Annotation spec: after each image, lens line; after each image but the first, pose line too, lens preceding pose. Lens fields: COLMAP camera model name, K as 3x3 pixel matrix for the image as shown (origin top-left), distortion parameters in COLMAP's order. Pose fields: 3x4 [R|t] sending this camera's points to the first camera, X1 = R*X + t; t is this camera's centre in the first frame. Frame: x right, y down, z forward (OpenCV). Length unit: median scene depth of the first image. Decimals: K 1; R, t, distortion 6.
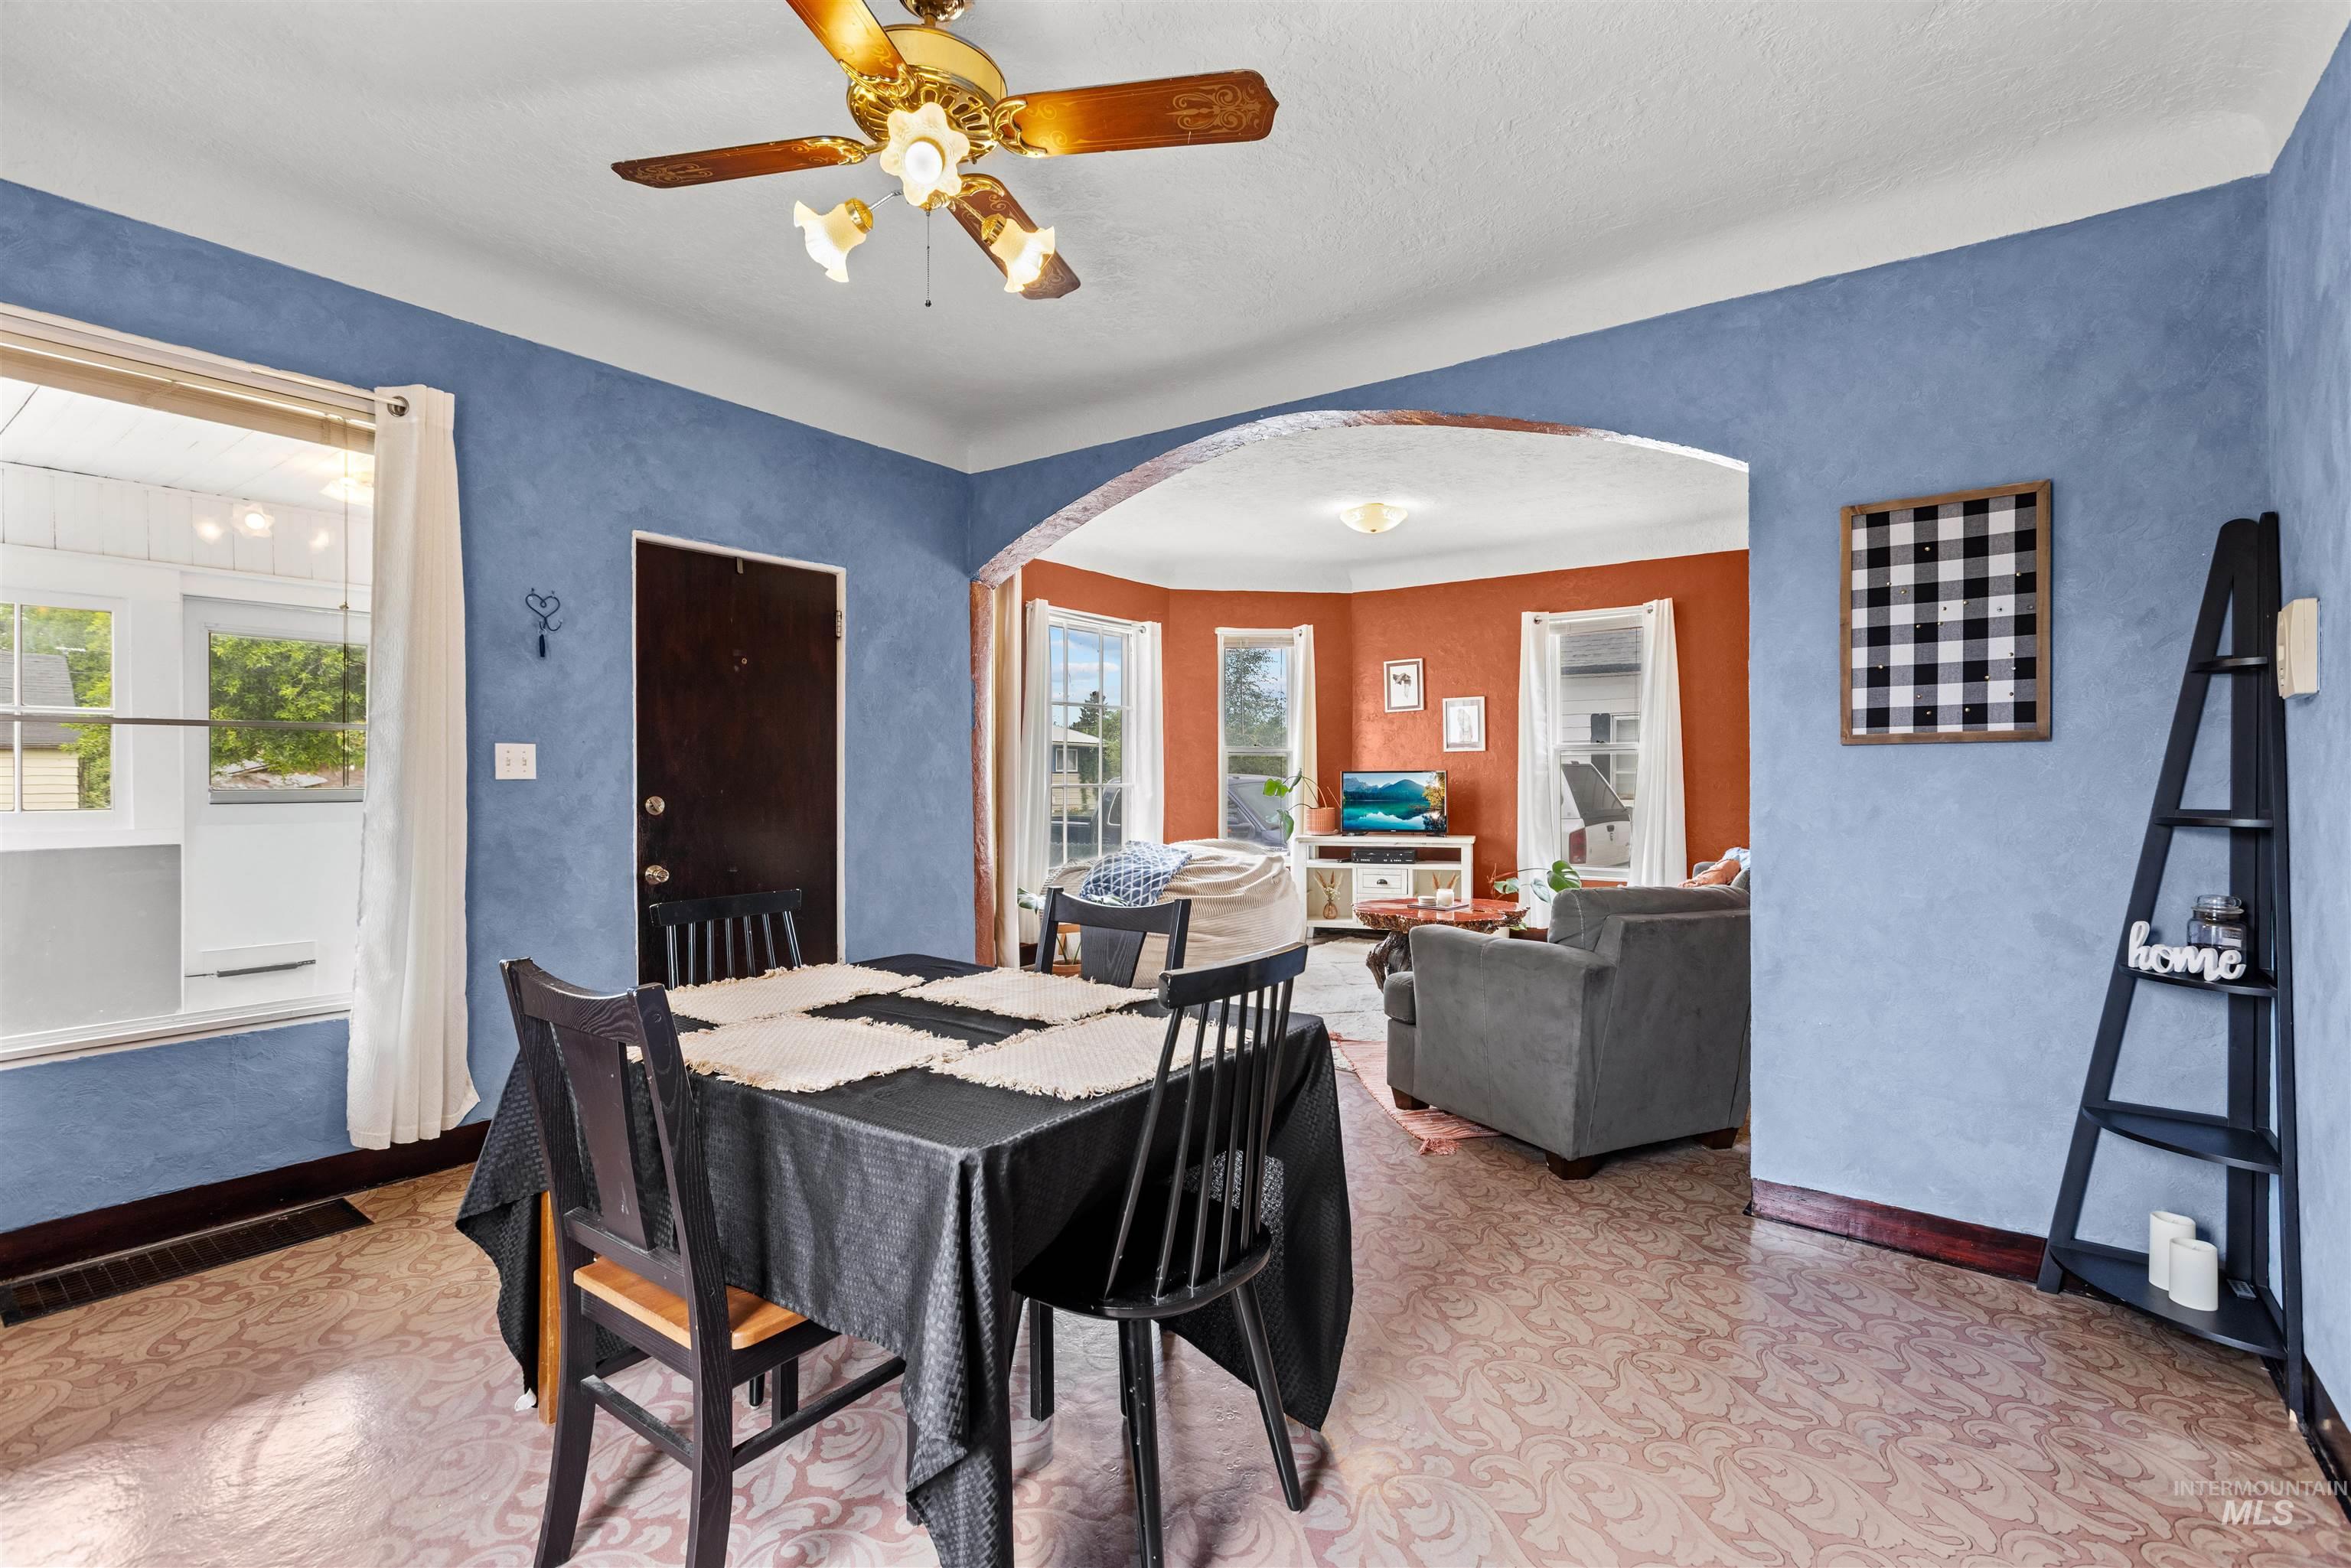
lens RADIAL K [[1040.9, 0, 1177.9], [0, 1040.9, 779.9], [0, 0, 1]] dist [-0.001188, 0.000176]
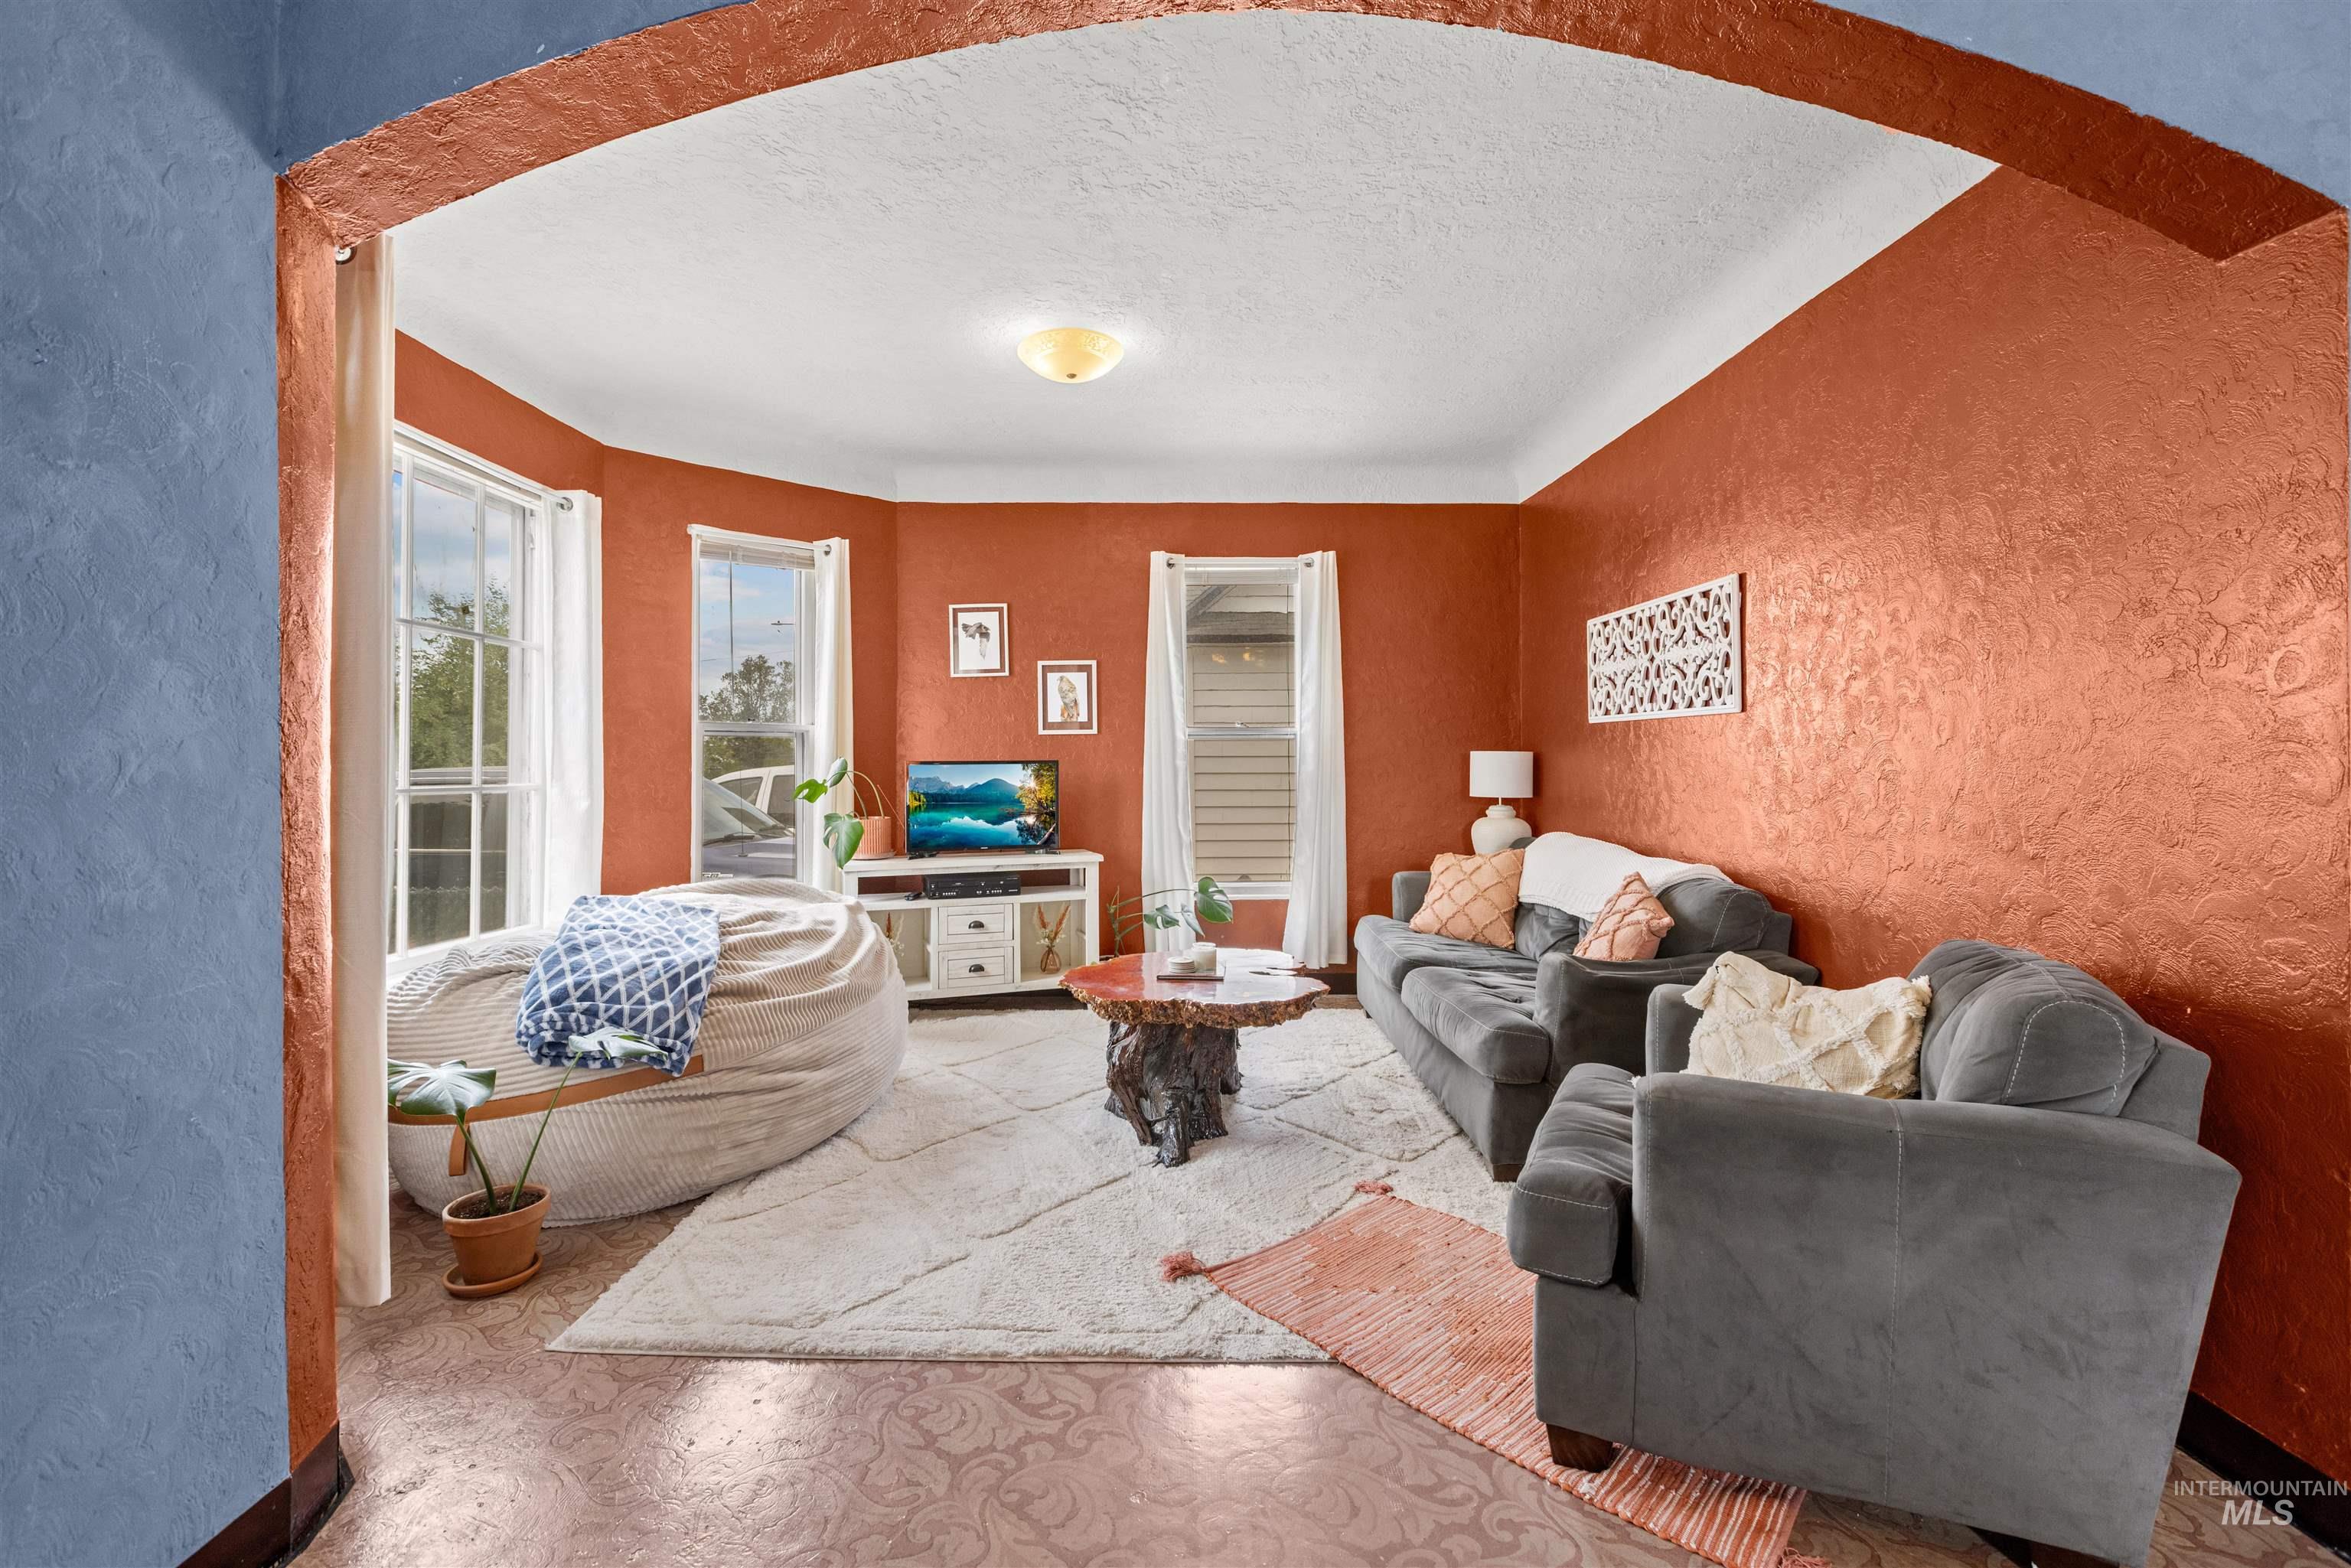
lens RADIAL K [[1055.6, 0, 1185.9], [0, 1055.6, 751.0], [0, 0, 1]] dist [0.000482, 0.000353]
pose [[0.795605, 0.007245, 0.605772, -0.126978], [0.004787, 0.999822, -0.018246, -0.002025], [-0.605796, 0.017416, 0.795429, 0.412750]]
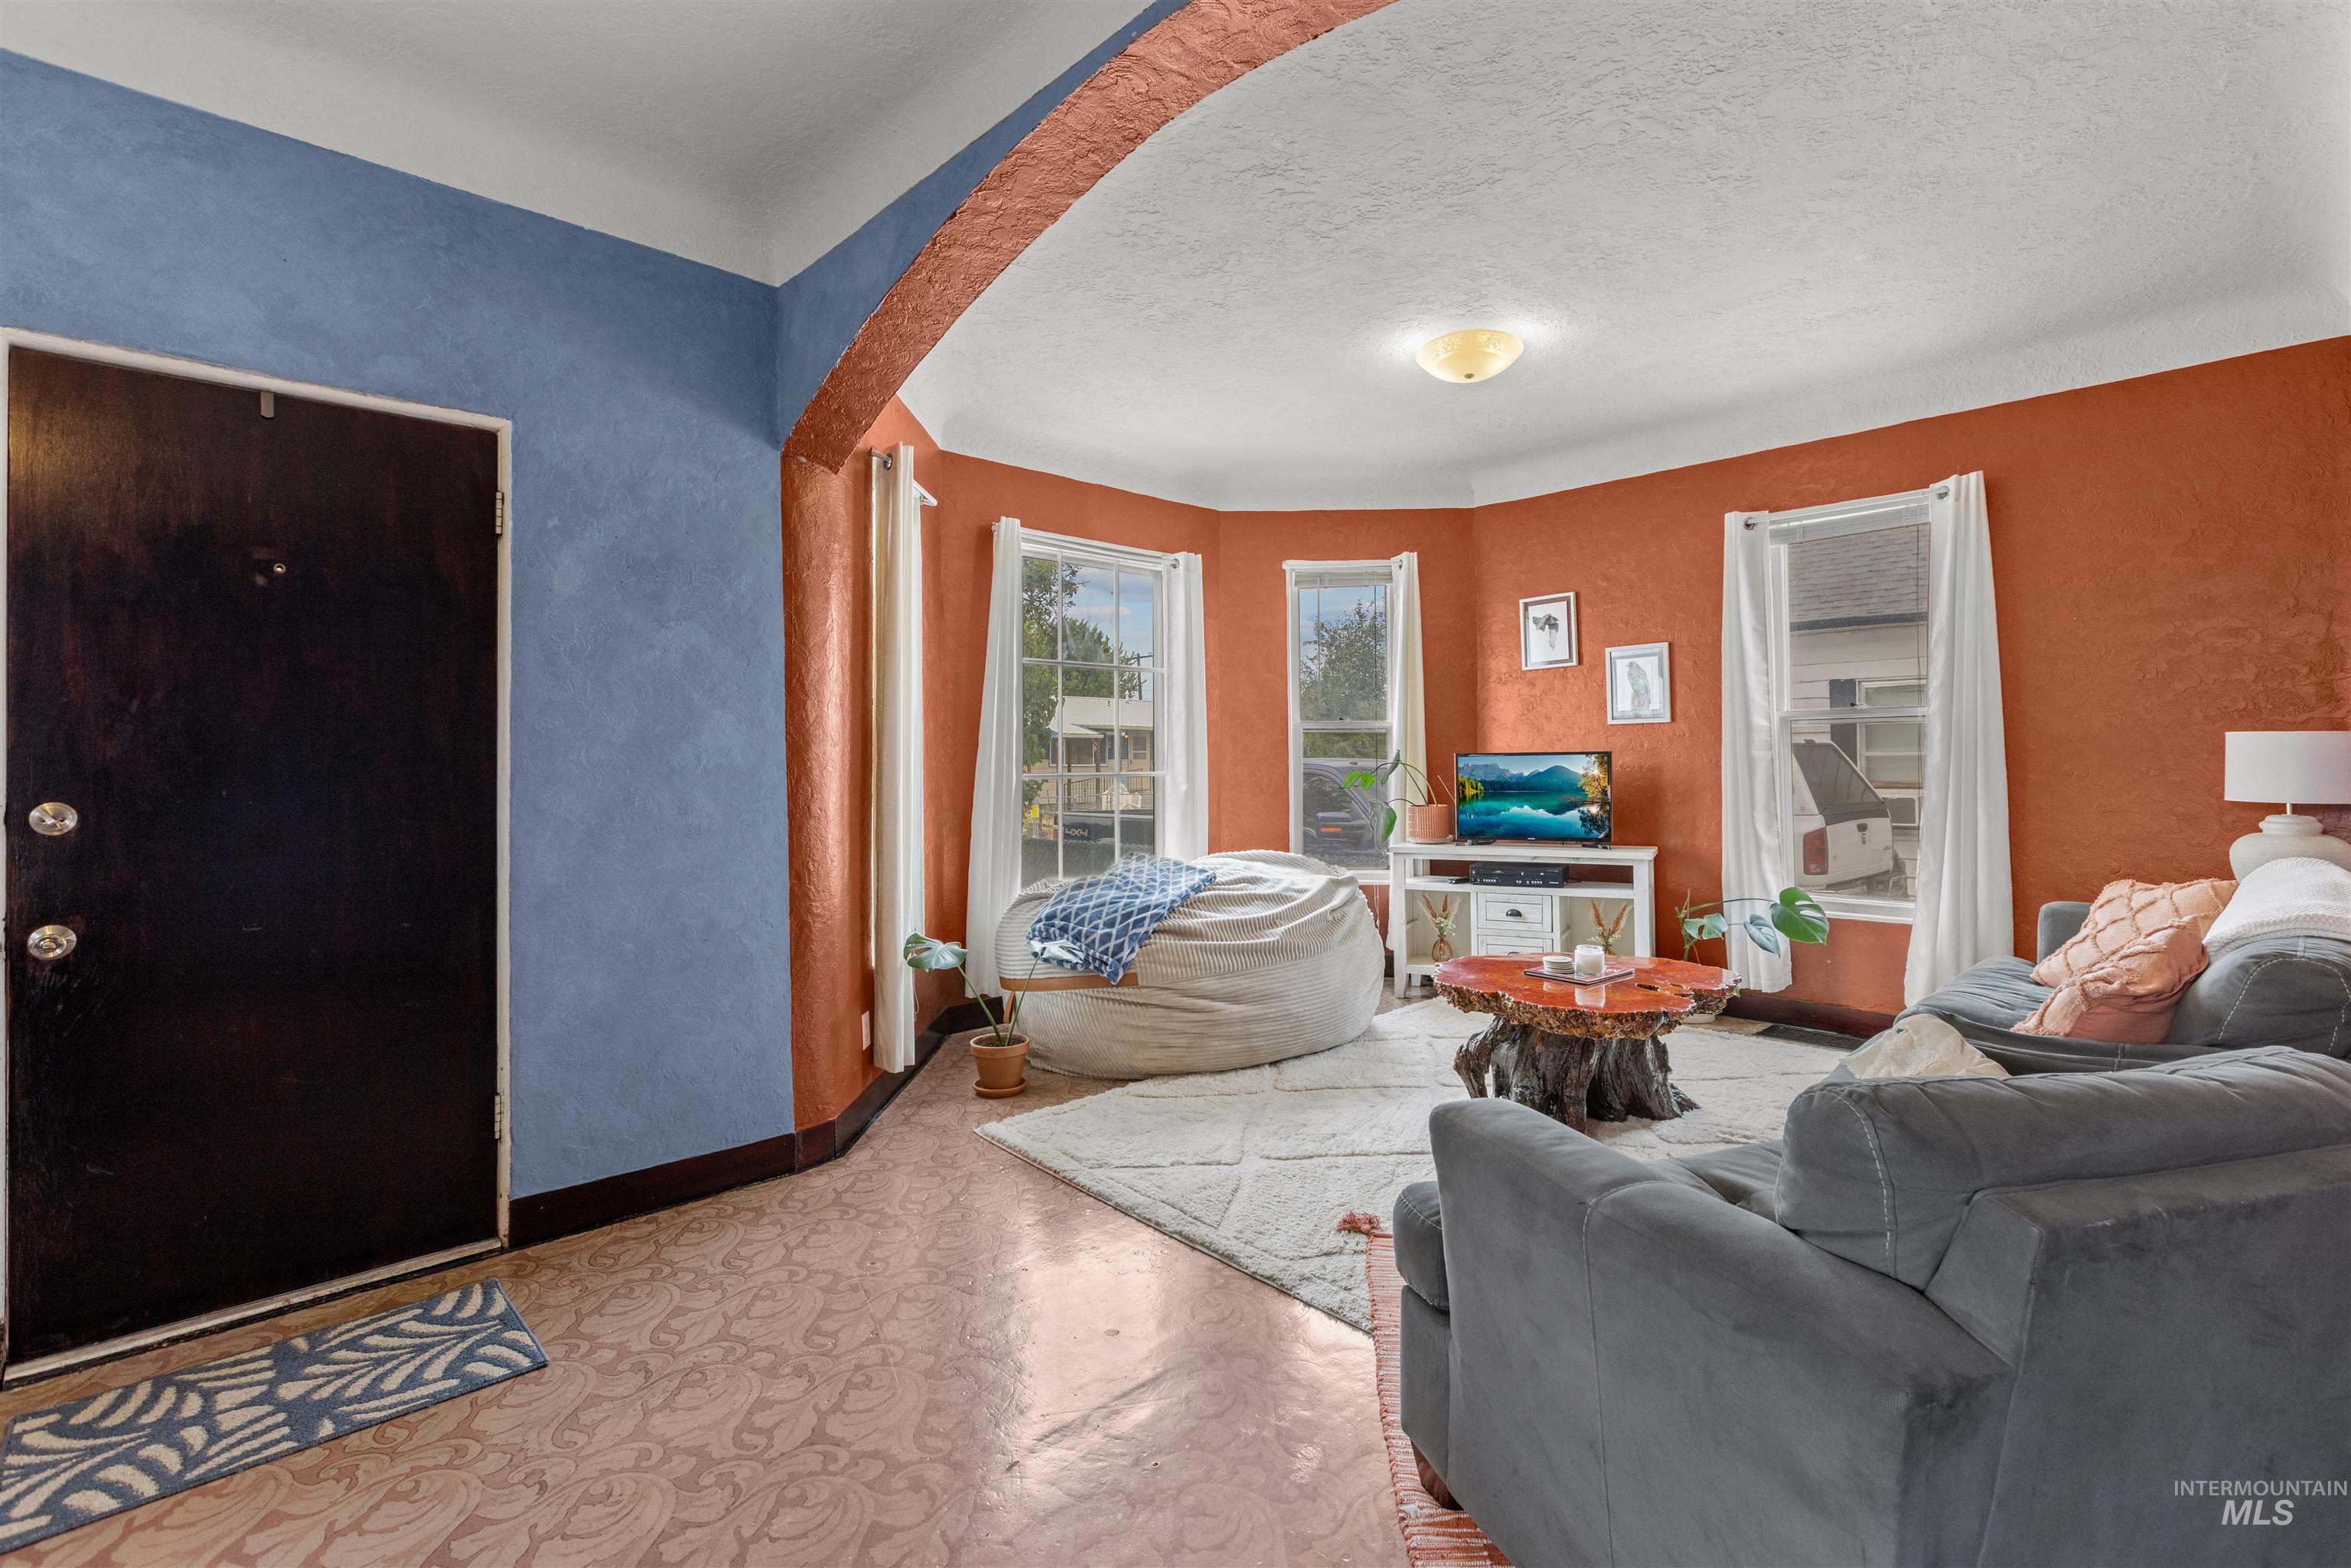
lens RADIAL K [[1059.0, 0, 1178.2], [0, 1059.0, 745.9], [0, 0, 1]] dist [0.001607, 0.000237]
pose [[0.985740, -0.007710, -0.168101, 0.107272], [0.004549, 0.999806, -0.019182, -0.000619], [0.168216, 0.018144, 0.985583, 0.299401]]
